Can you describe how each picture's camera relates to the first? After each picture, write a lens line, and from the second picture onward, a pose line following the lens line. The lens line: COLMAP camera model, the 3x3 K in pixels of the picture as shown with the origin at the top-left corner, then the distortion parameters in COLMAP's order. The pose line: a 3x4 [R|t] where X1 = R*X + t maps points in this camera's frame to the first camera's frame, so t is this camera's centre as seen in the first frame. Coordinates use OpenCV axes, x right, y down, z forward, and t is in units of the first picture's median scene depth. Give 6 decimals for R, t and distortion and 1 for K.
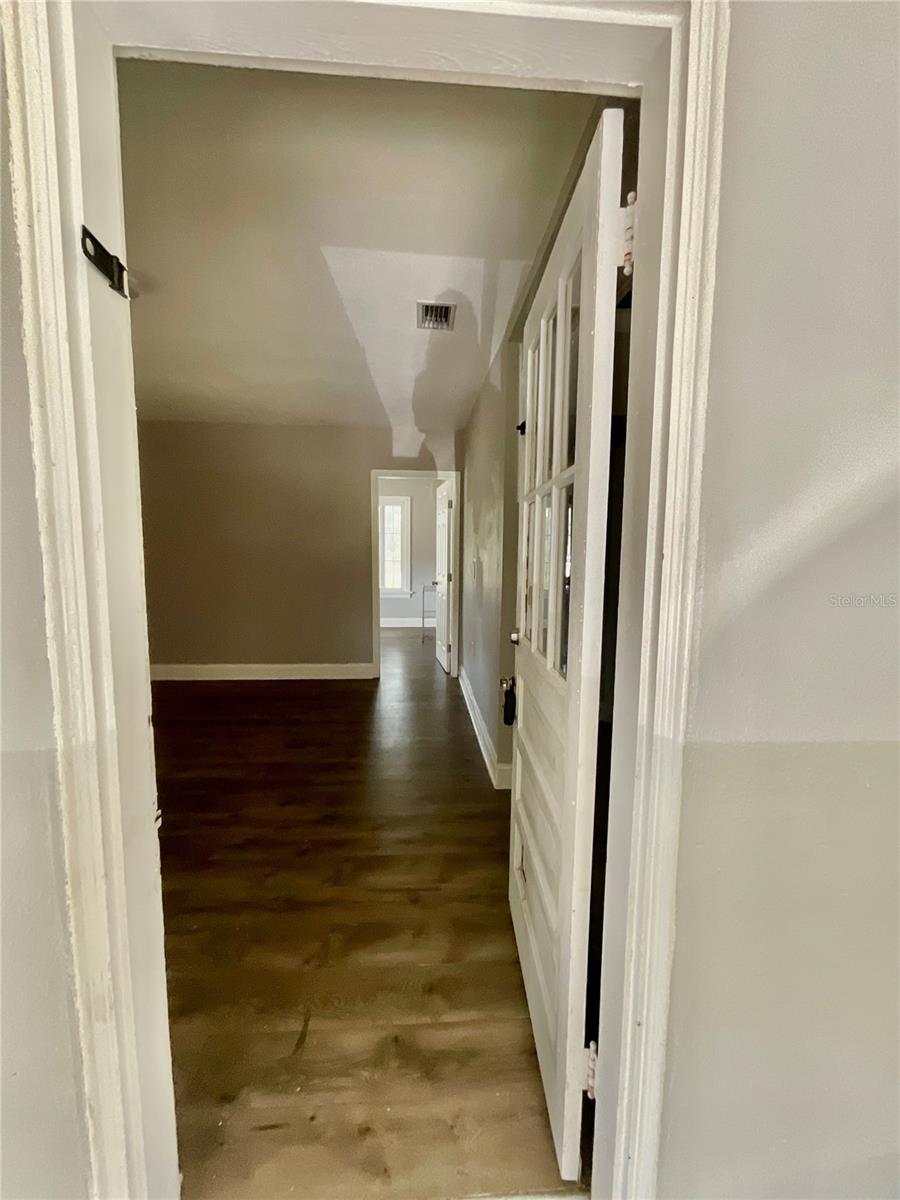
lens RADIAL K [[481.9, 0, 453.3], [0, 481.9, 596.2], [0, 0, 1]] dist [-0.004734, 0.000057]
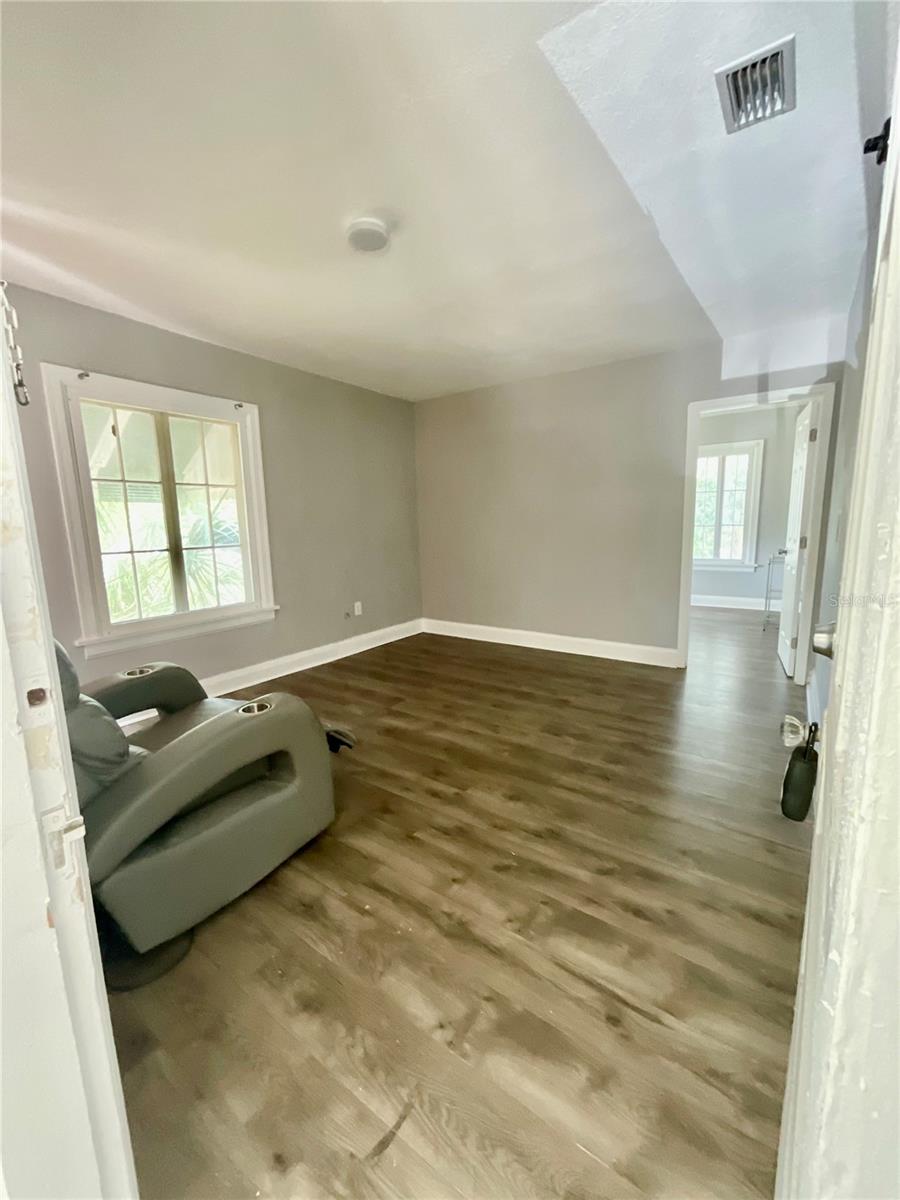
lens RADIAL K [[481.9, 0, 450.6], [0, 481.9, 599.8], [0, 0, 1]] dist [-0.004734, 0.000057]
pose [[0.770937, 0.069893, -0.633065, 0.093990], [-0.029850, 0.996833, 0.073704, 0.016080], [0.636211, -0.037924, 0.770582, 0.288041]]
